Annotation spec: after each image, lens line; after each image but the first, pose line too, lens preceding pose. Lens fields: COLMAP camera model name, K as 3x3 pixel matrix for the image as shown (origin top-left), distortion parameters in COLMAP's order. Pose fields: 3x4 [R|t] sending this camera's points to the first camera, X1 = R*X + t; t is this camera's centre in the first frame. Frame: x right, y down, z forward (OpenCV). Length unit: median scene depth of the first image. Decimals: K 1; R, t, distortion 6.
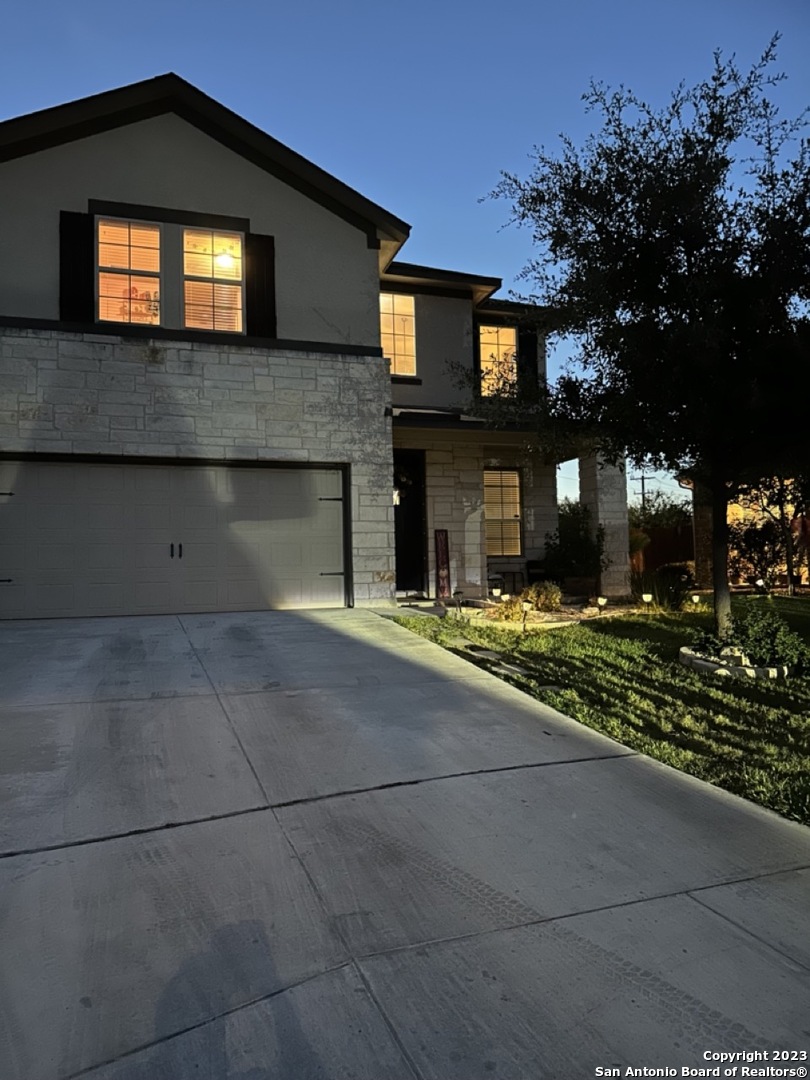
lens RADIAL K [[789.1, 0, 426.8], [0, 789.1, 539.7], [0, 0, 1]] dist [0.144871, -0.269715]
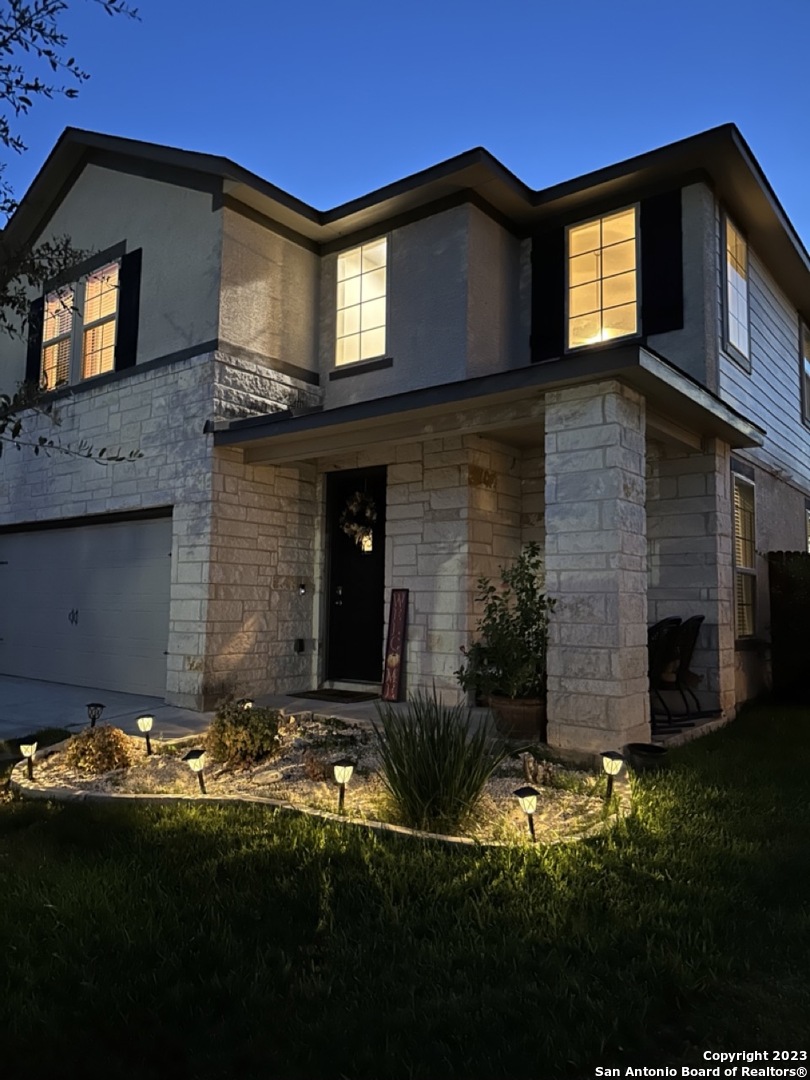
lens RADIAL K [[756.3, 0, 405.0], [0, 756.3, 540.0], [0, 0, 1]] dist [0.066553, -0.101512]
pose [[0.526605, -0.041435, -0.849100, 0.610791], [0.016466, 0.999121, -0.038544, -0.032610], [0.849950, 0.006317, 0.526825, 0.795404]]
